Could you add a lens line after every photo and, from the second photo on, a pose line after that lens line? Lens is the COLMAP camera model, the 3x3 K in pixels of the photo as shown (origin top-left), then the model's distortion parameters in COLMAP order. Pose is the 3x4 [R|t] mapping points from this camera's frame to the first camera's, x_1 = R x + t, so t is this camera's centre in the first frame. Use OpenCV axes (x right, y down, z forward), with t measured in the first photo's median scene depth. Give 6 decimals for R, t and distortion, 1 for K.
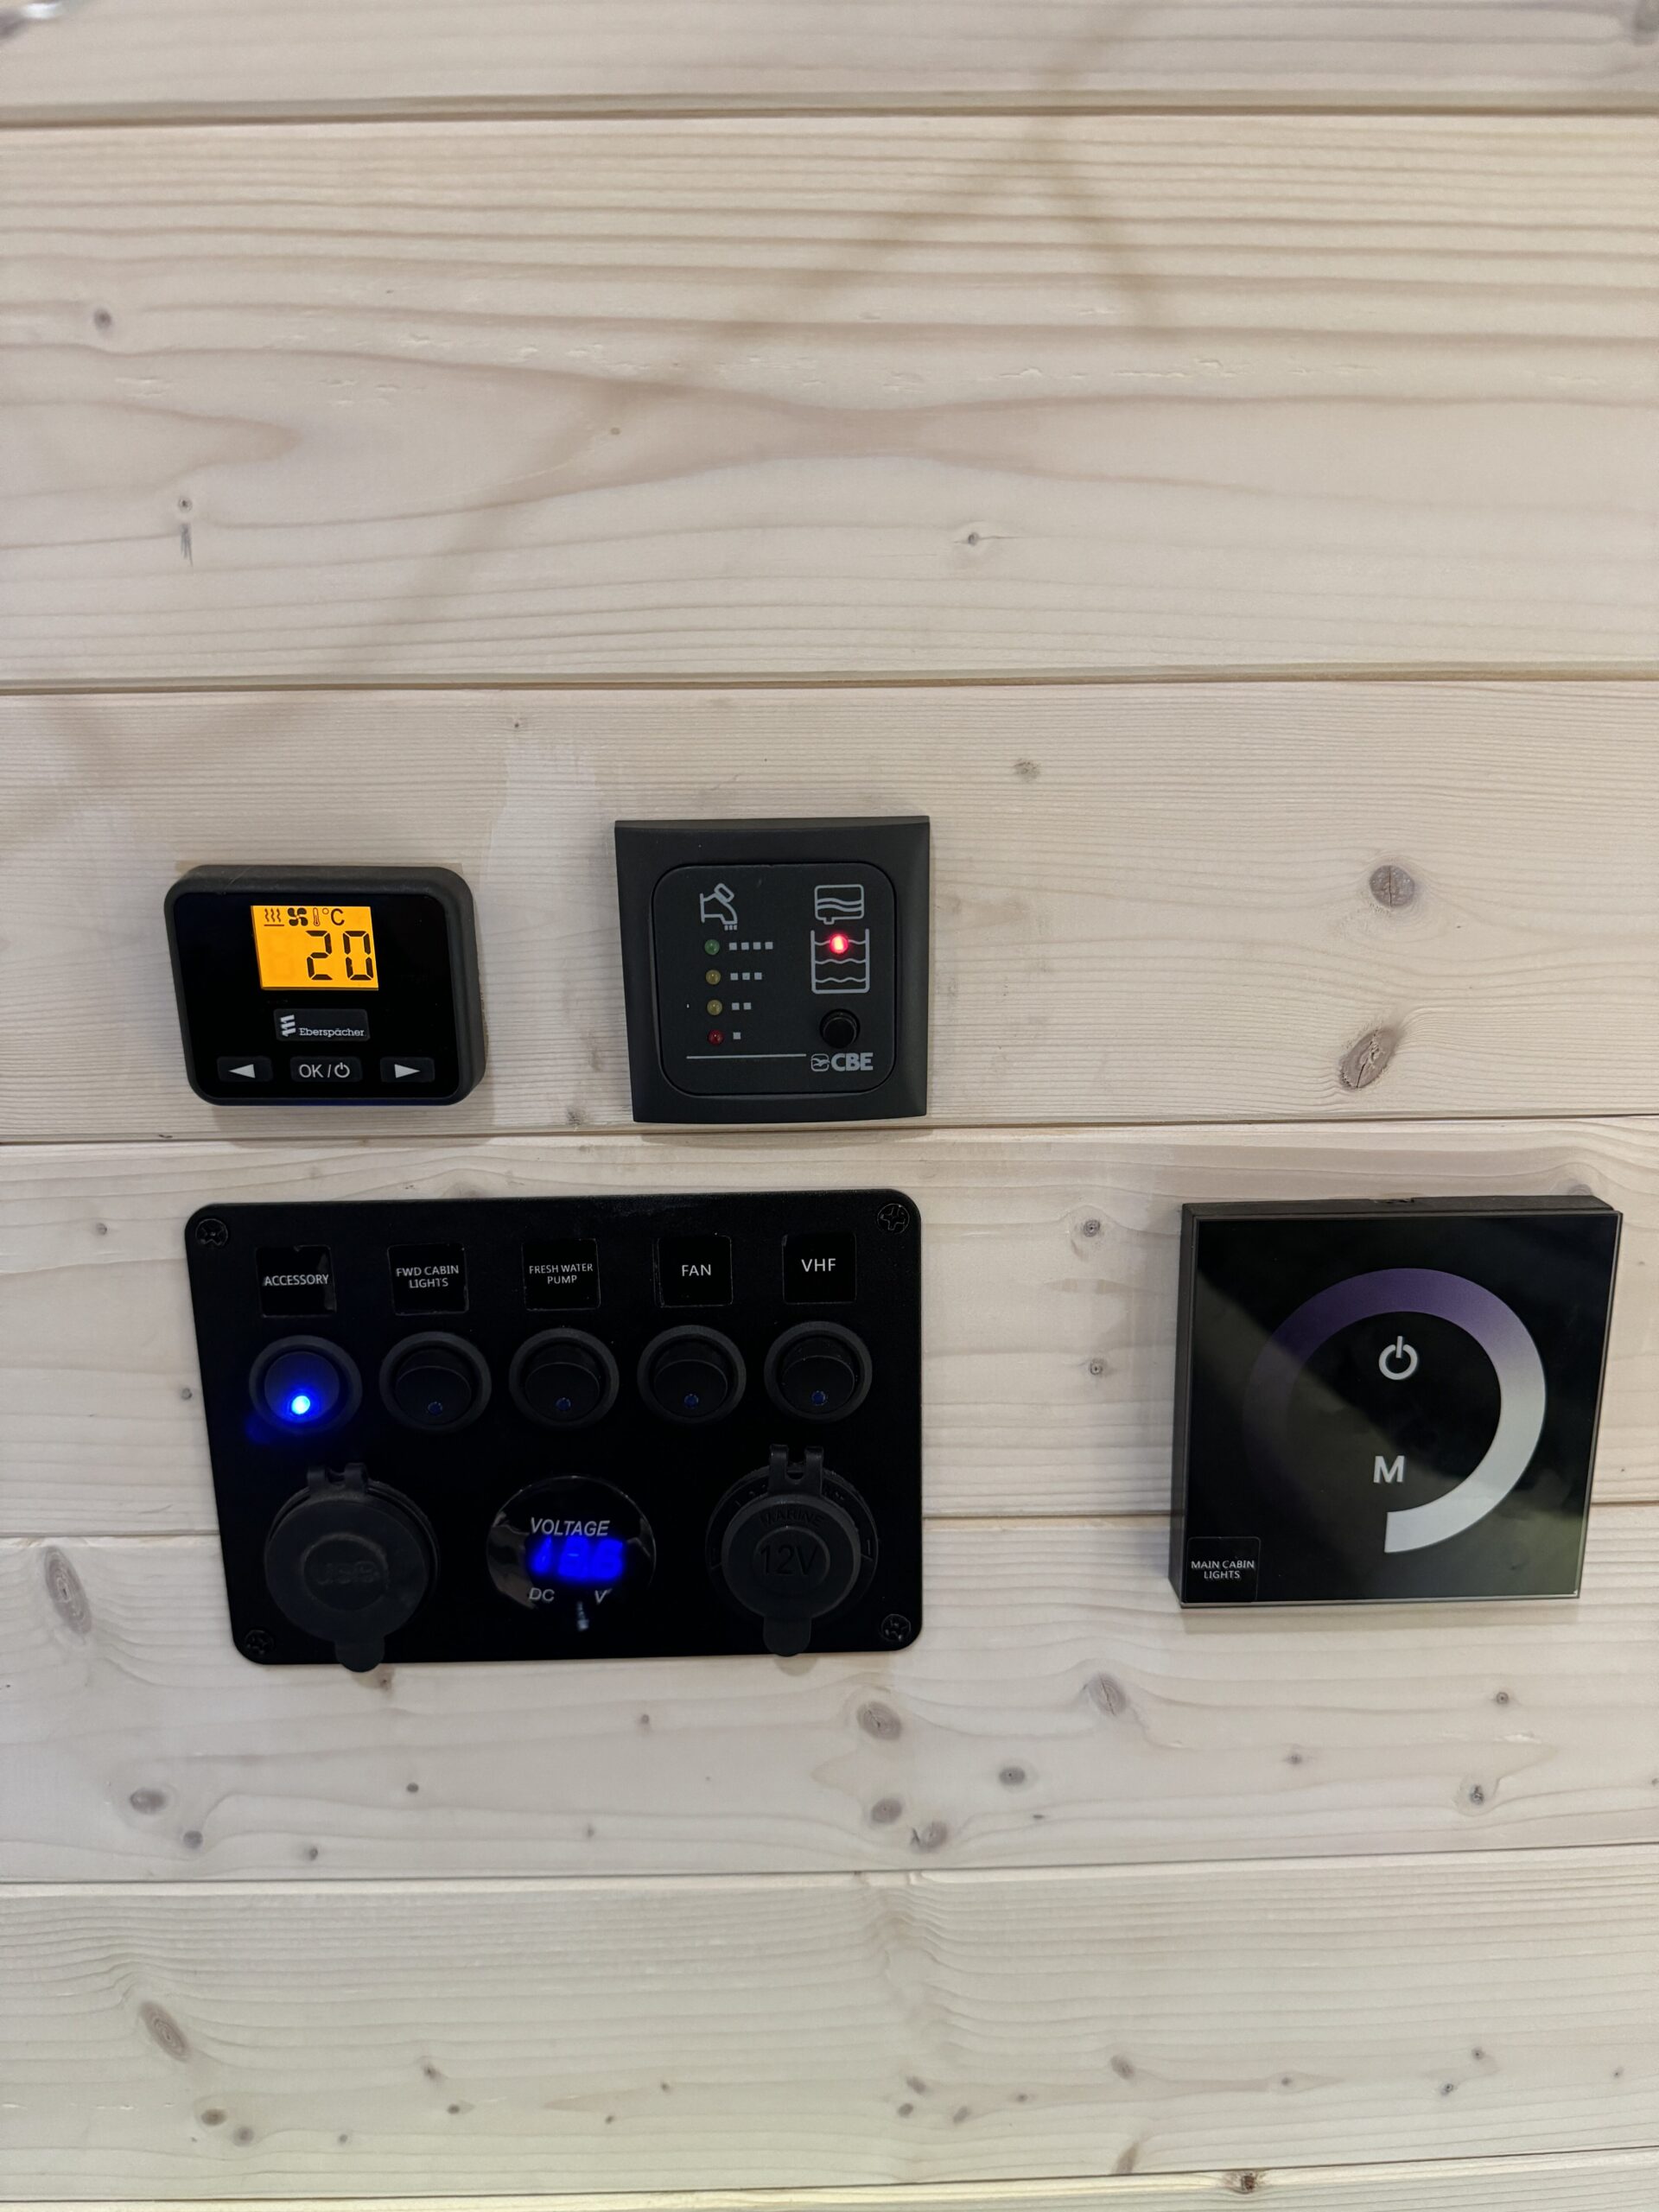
lens RADIAL K [[1564.6, 0, 825.0], [0, 1564.6, 1100.9], [0, 0, 1]] dist [0.043952, -0.041943]
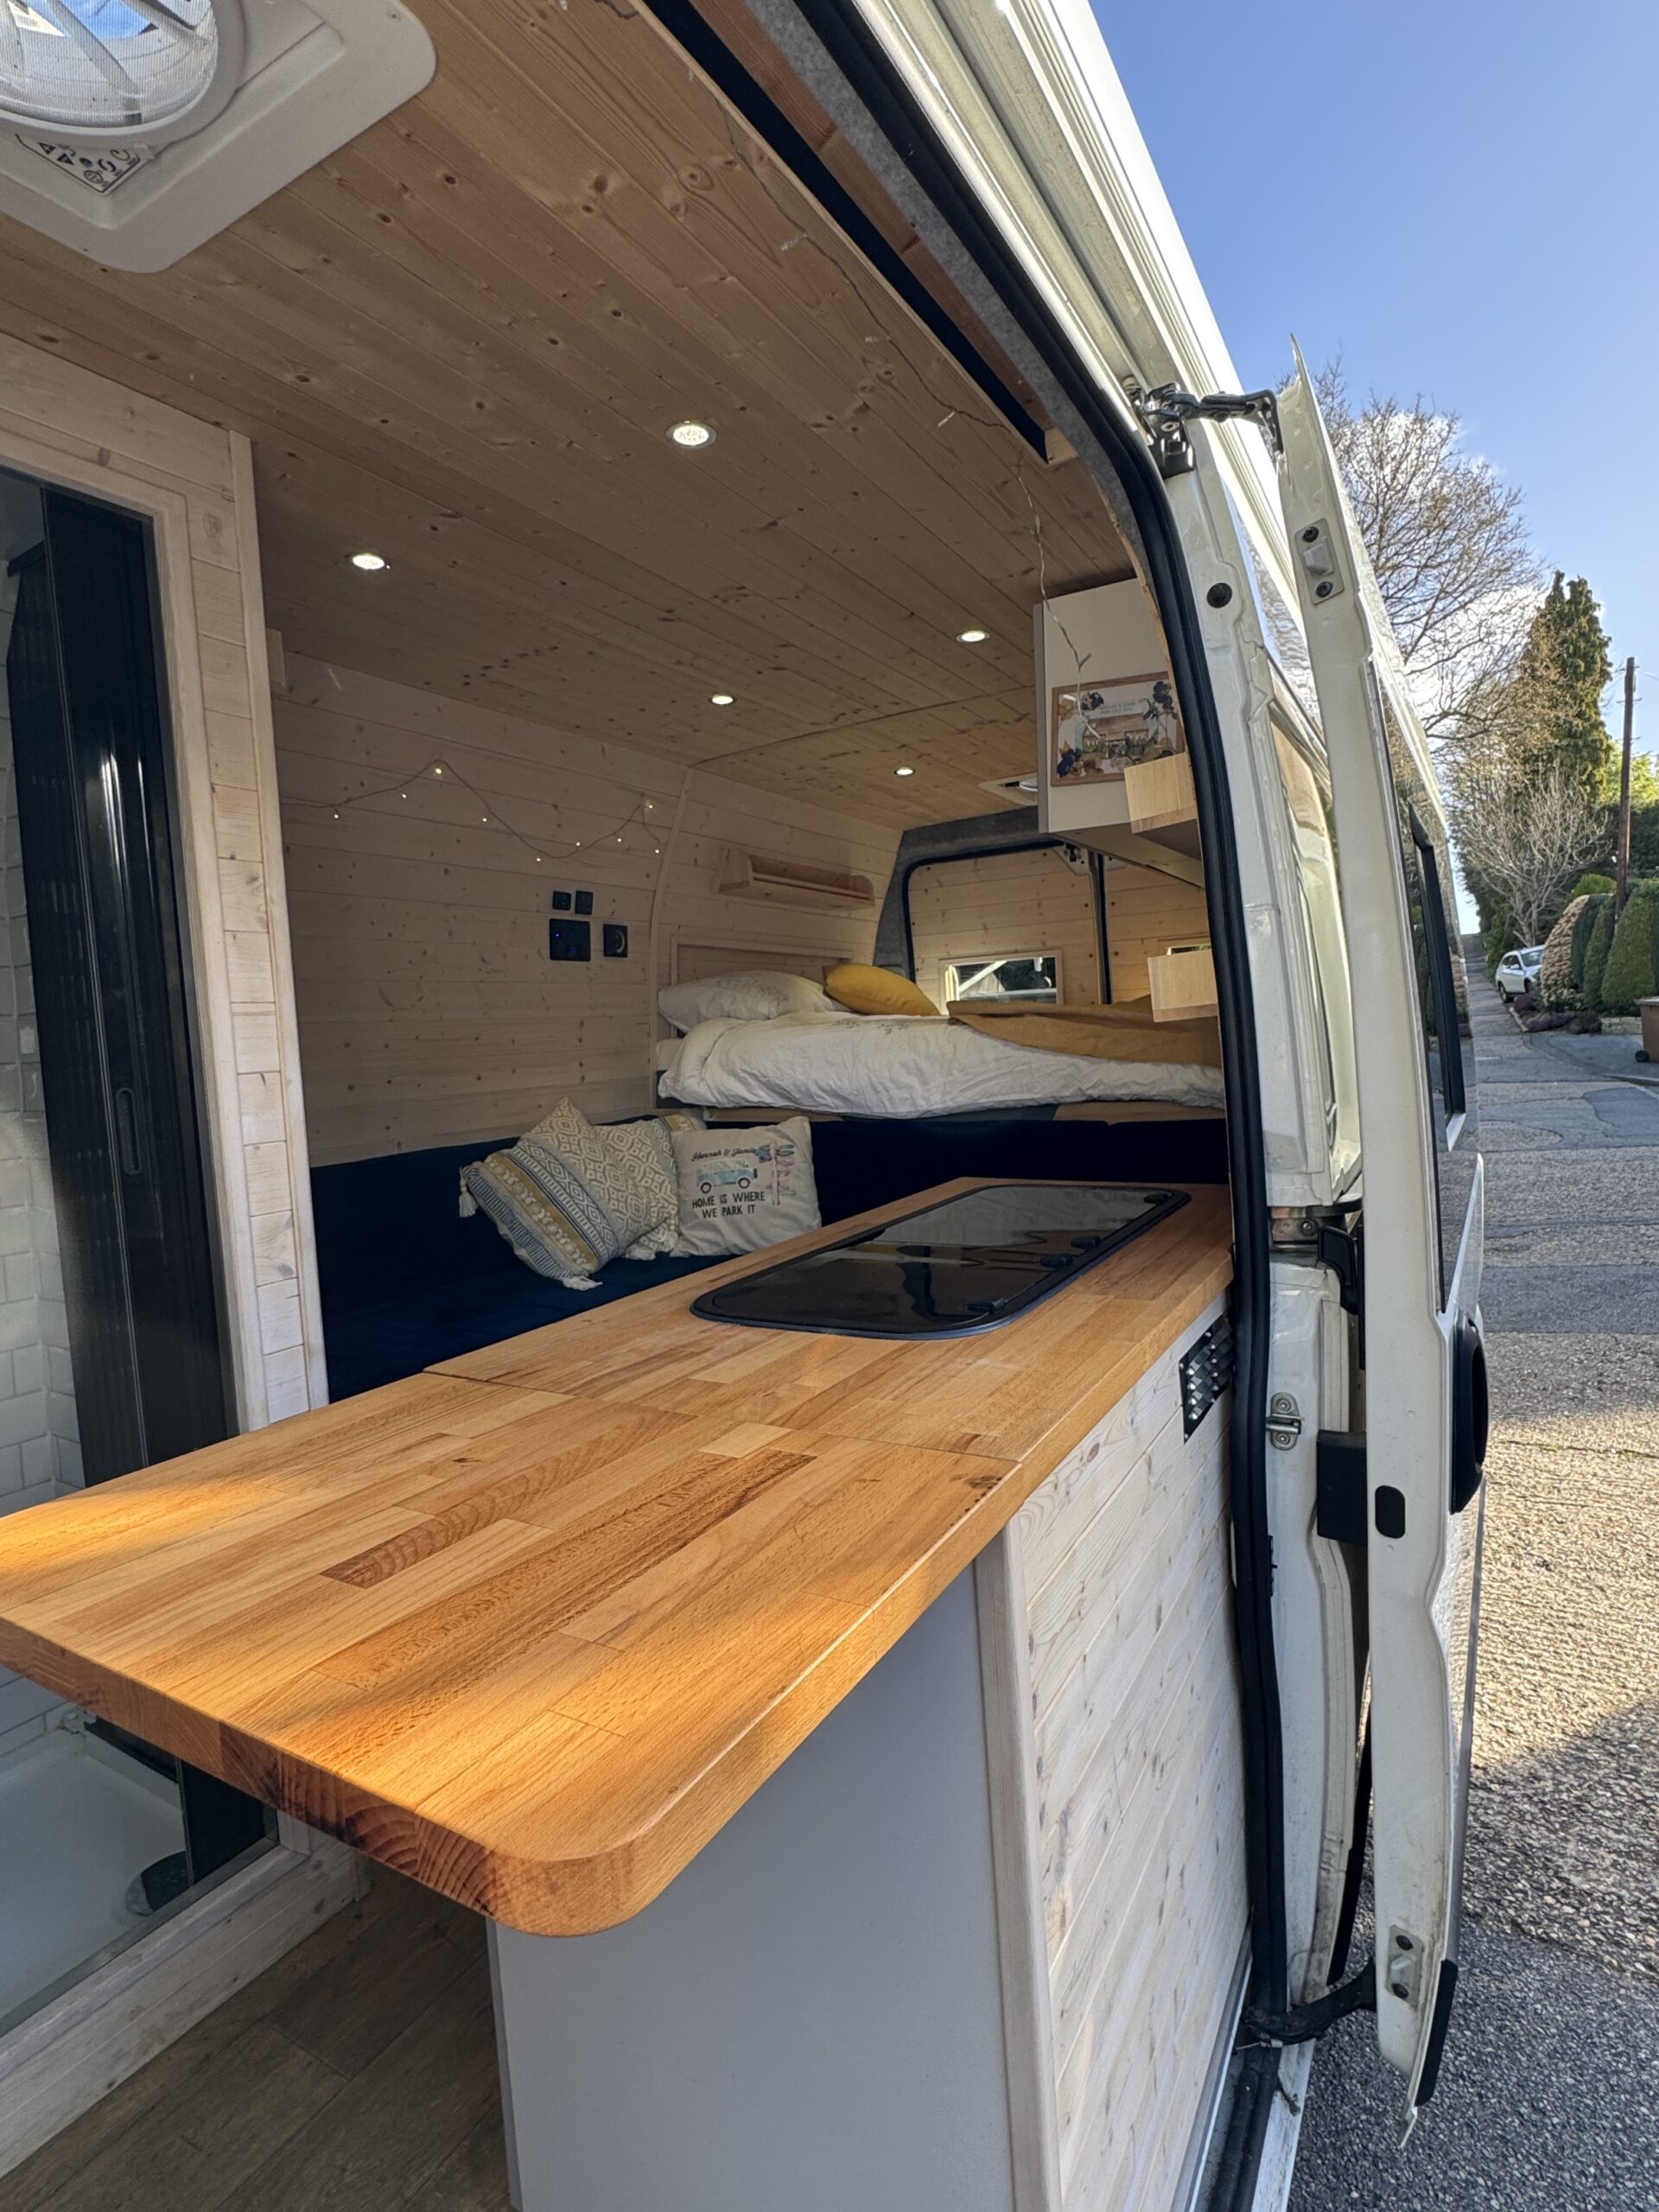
lens RADIAL K [[1099.8, 0, 827.5], [0, 1099.8, 1105.8], [0, 0, 1]] dist [-0.003935, -0.000208]
pose [[0.520367, -0.074785, 0.850662, -6.674435], [0.188879, 0.981565, -0.029248, 2.160470], [-0.832792, 0.175891, 0.524899, -5.069162]]
